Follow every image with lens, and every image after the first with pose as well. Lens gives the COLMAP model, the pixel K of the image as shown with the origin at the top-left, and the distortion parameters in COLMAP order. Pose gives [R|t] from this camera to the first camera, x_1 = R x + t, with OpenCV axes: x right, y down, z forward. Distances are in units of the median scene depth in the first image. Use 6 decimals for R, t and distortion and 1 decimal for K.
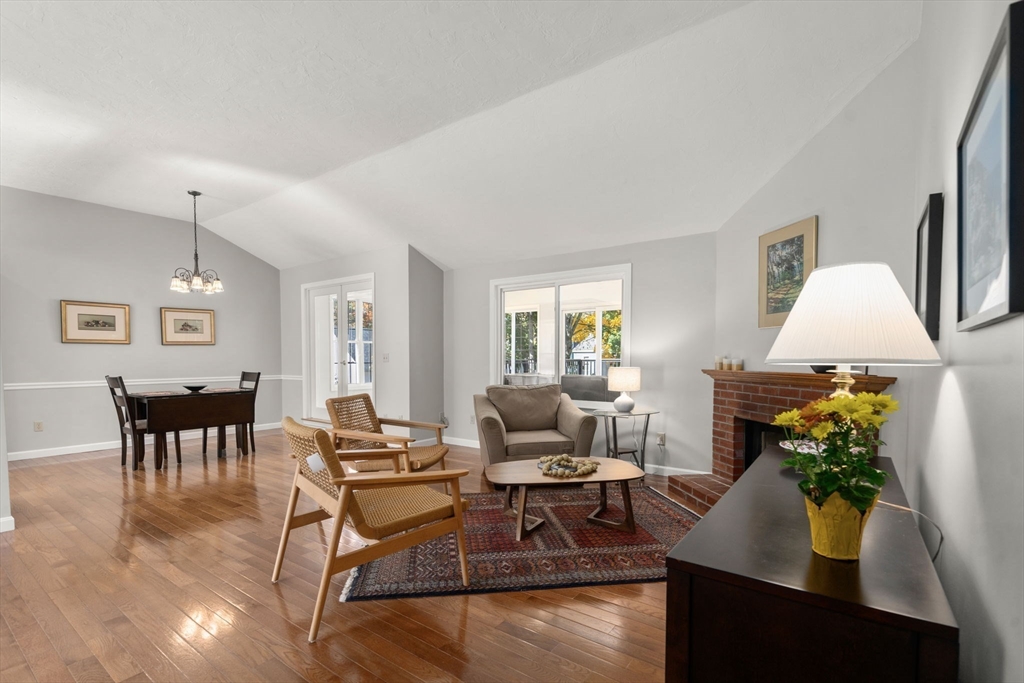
lens RADIAL K [[463.4, 0, 507.3], [0, 463.4, 347.1], [0, 0, 1]] dist [-0.001370, 0.000330]
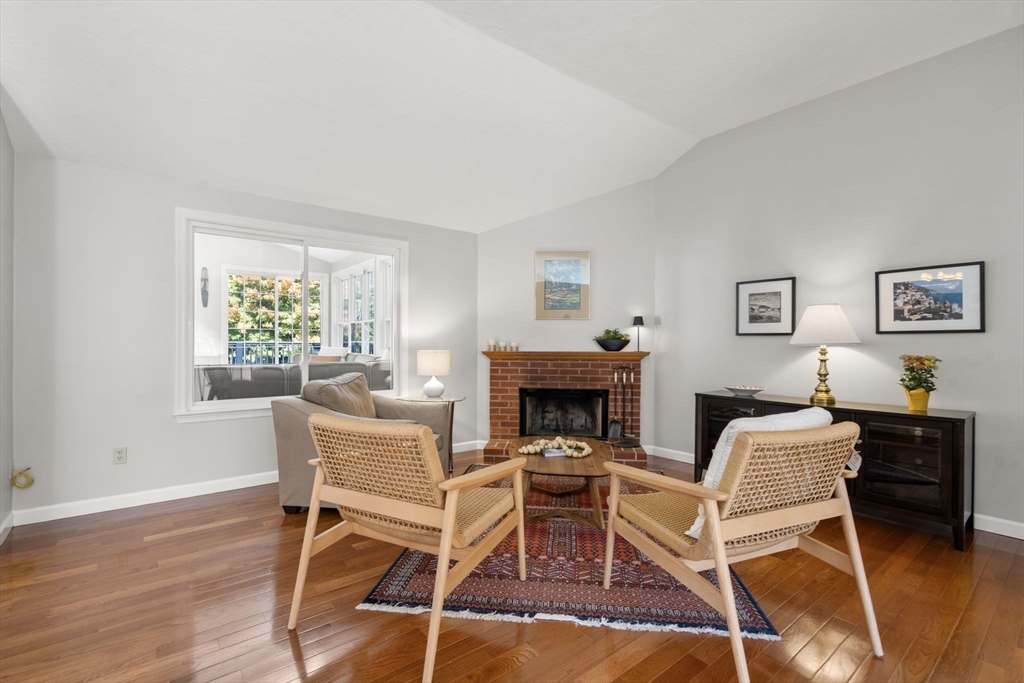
lens RADIAL K [[463.4, 0, 507.3], [0, 463.4, 347.1], [0, 0, 1]] dist [-0.001370, 0.000330]
pose [[0.285172, -0.003353, 0.958471, -0.683960], [-0.022352, 0.999699, 0.010148, 0.024477], [-0.958216, -0.024318, 0.285011, 0.622245]]
